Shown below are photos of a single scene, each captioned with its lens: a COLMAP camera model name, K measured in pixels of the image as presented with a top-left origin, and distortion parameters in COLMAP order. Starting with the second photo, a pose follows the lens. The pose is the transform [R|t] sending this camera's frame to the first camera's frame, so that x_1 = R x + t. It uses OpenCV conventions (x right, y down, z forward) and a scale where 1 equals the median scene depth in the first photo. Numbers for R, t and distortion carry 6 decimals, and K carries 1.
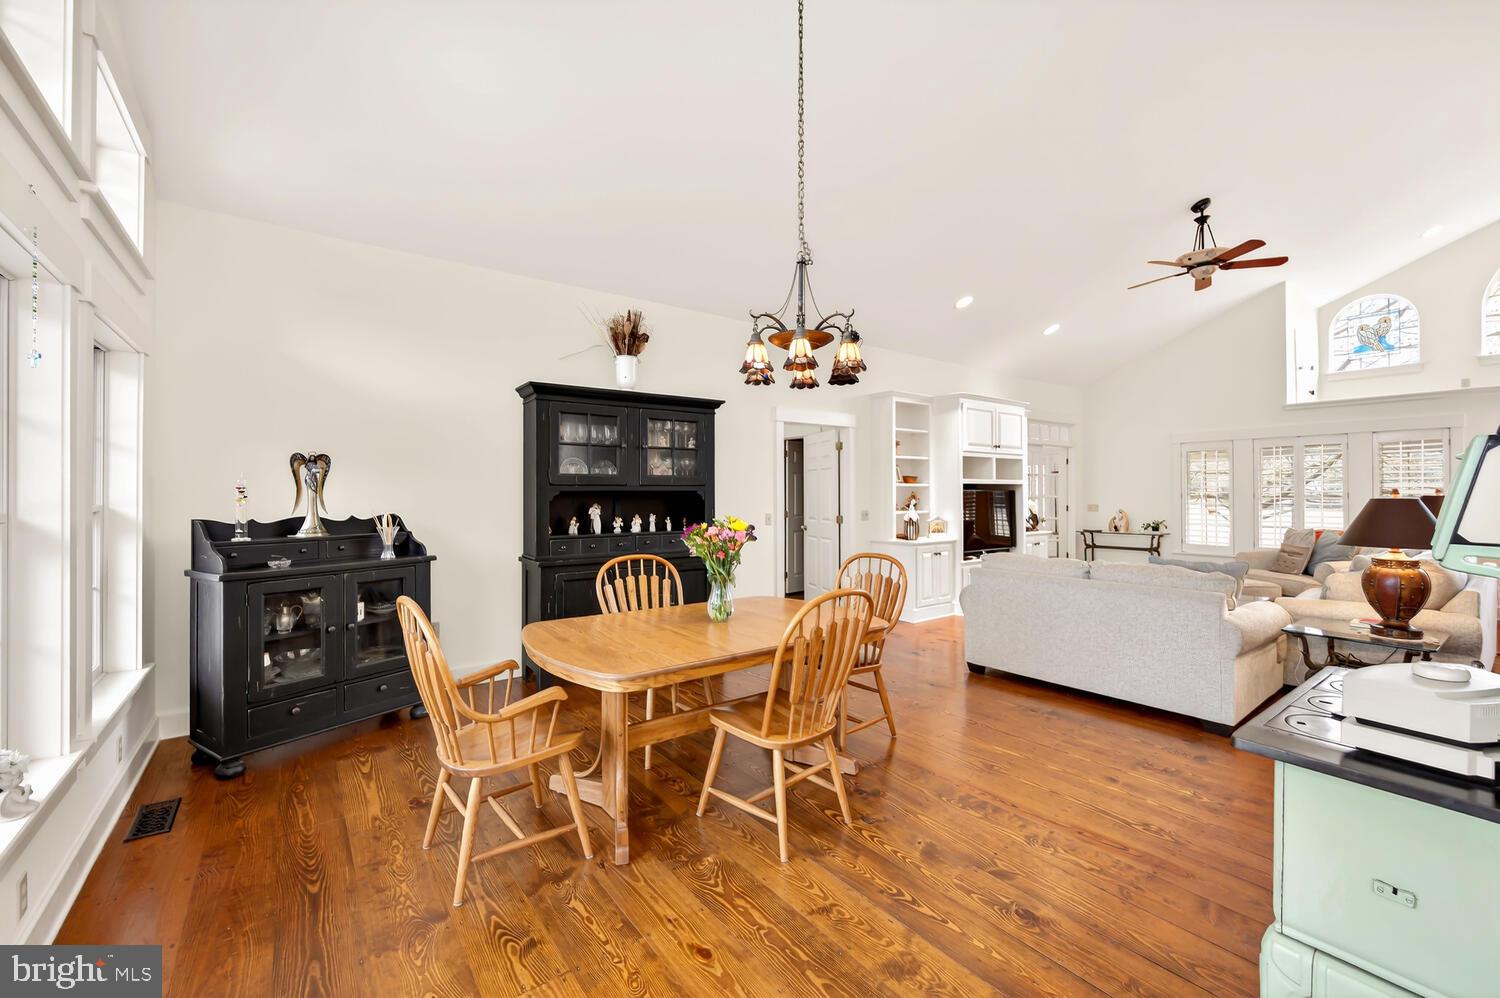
lens RADIAL K [[597.9, 0, 757.8], [0, 597.9, 492.2], [0, 0, 1]] dist [-0.000357, -0.000071]
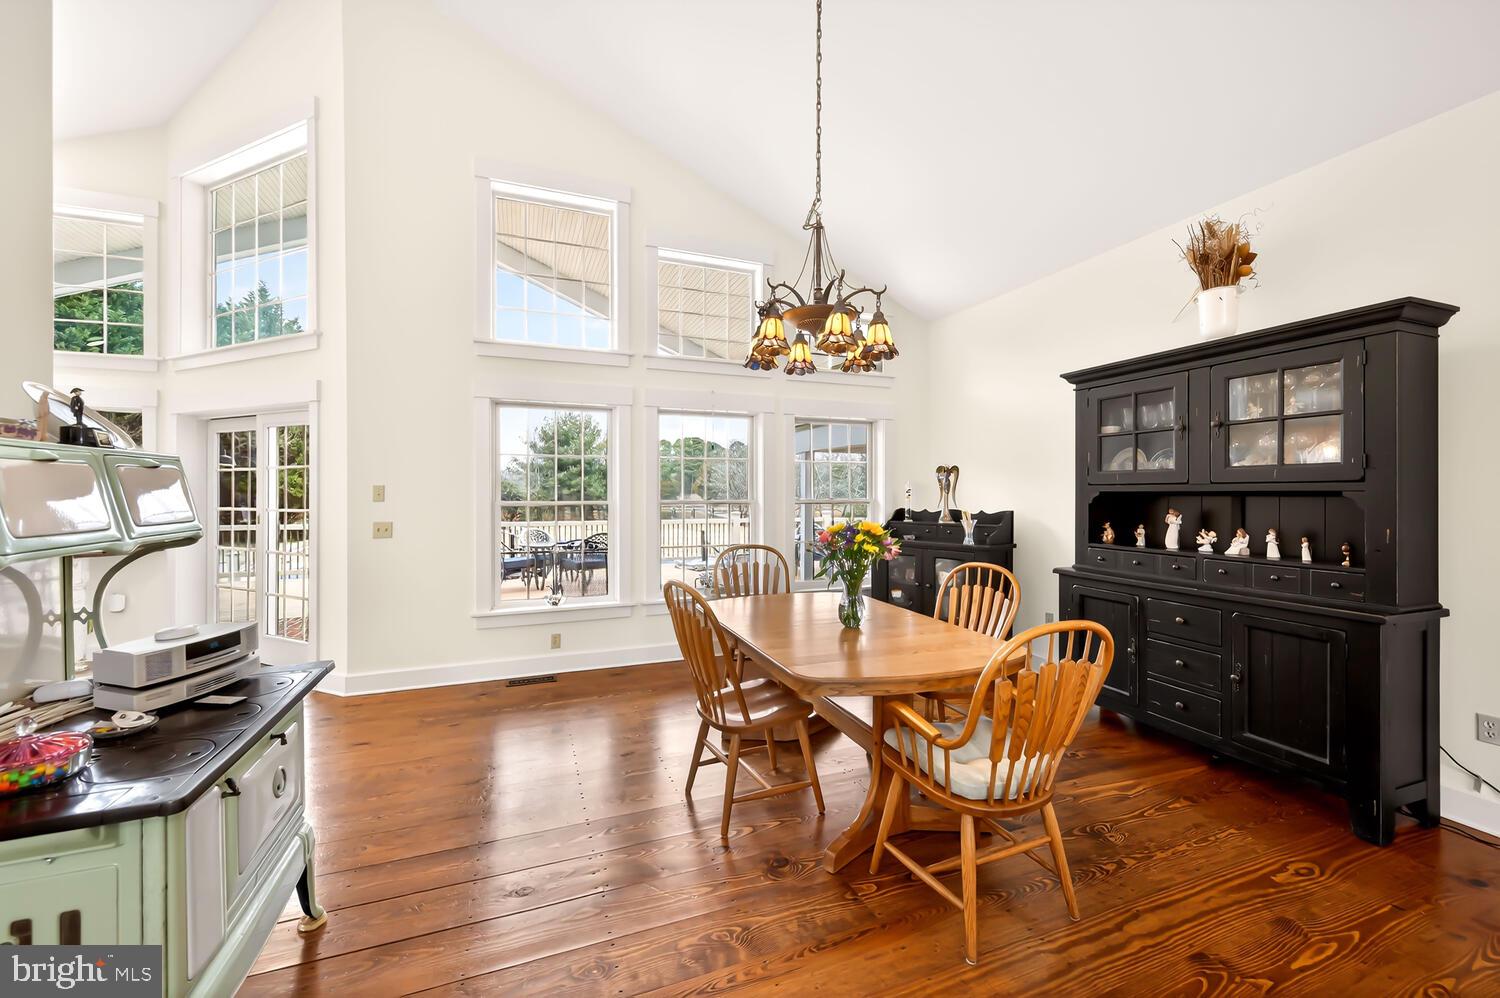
lens RADIAL K [[597.9, 0, 757.8], [0, 597.9, 492.2], [0, 0, 1]] dist [-0.000357, -0.000071]
pose [[-0.275920, -0.000676, -0.961180, 0.603360], [-0.003424, 0.999994, 0.000279, 0.000206], [0.961174, 0.003368, -0.275921, 0.745768]]
